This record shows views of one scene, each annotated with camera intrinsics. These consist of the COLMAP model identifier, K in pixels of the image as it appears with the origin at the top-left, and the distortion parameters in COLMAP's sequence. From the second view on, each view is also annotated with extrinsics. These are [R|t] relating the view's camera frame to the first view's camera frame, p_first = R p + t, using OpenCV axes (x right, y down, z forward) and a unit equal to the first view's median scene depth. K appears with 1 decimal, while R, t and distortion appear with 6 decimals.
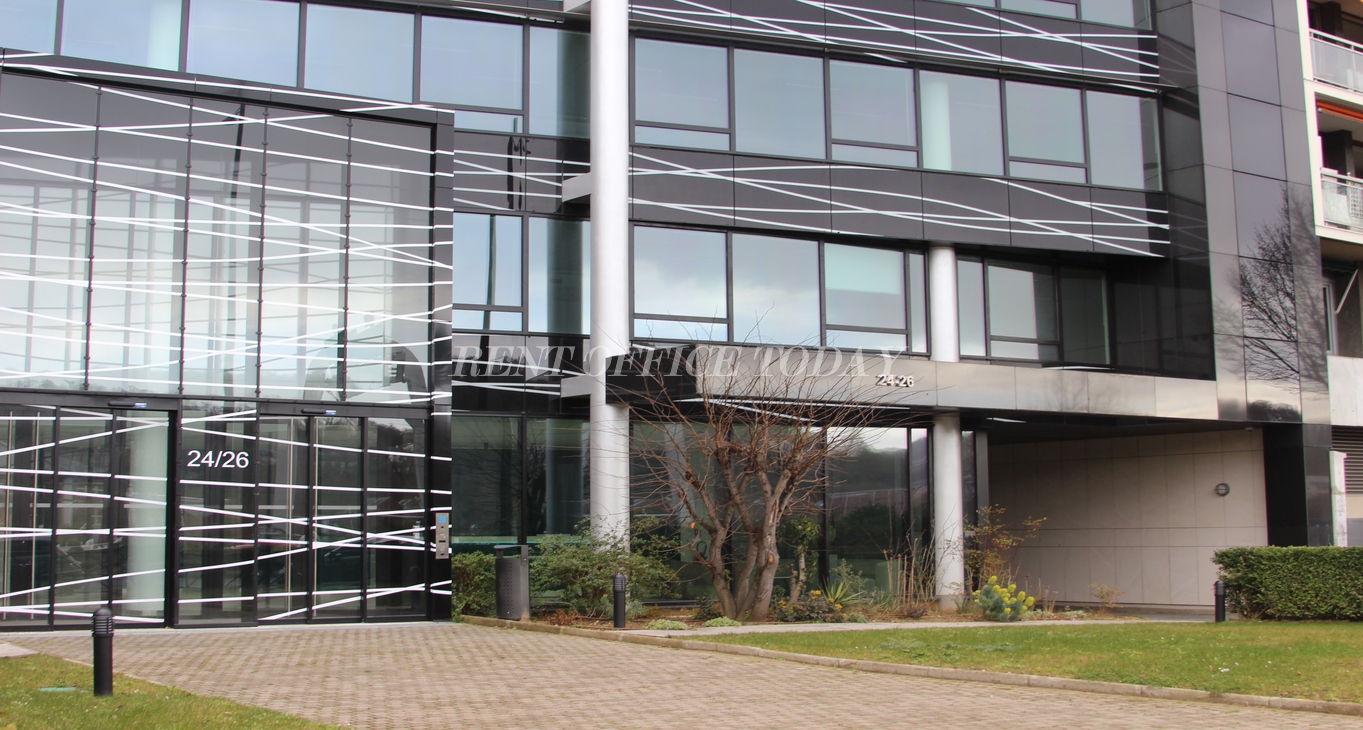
lens RADIAL K [[1741.4, 0, 679.9], [0, 1741.4, 367.7], [0, 0, 1]] dist [-0.170337, 0.000000]
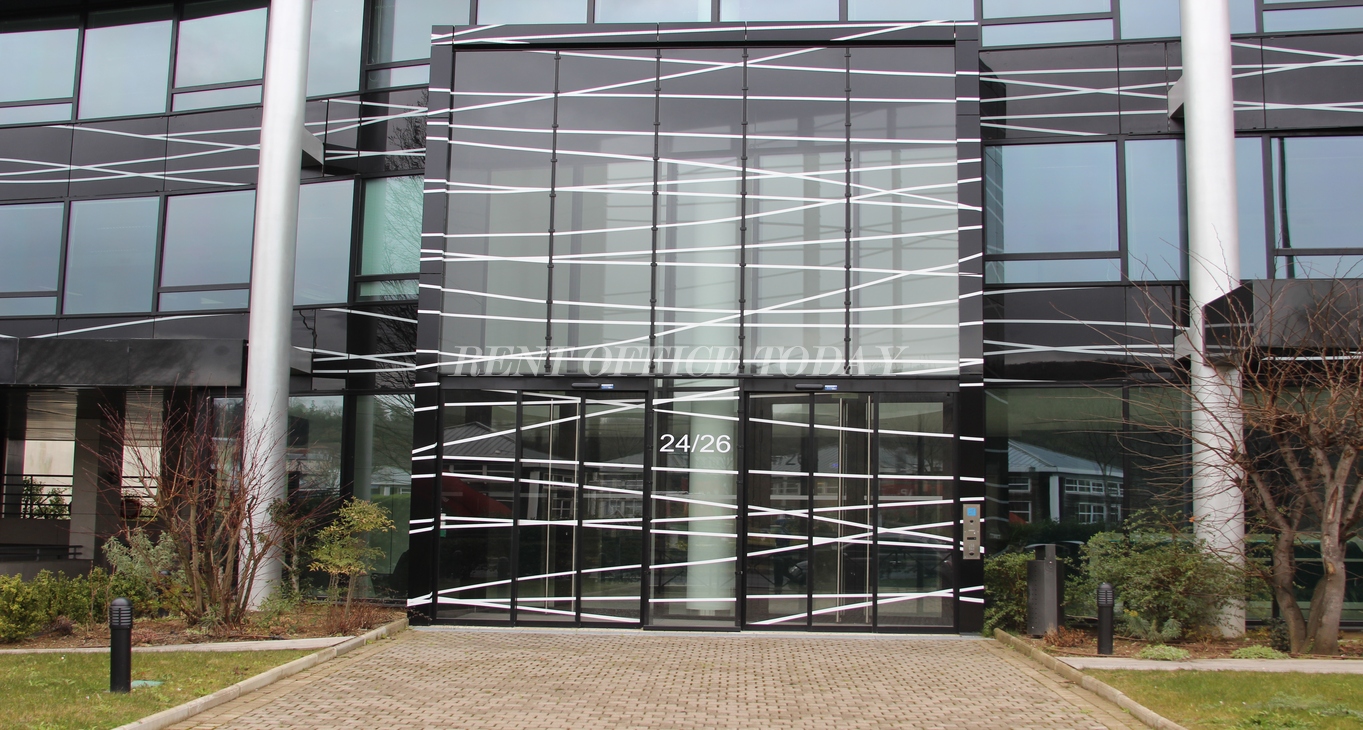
lens RADIAL K [[1741.4, 0, 682.3], [0, 1741.4, 358.2], [0, 0, 1]] dist [-0.170337, 0.000000]
pose [[0.769293, -0.044265, -0.637360, 0.294426], [0.041169, 0.998958, -0.019688, 0.024957], [0.637568, -0.011093, 0.770314, 0.279651]]
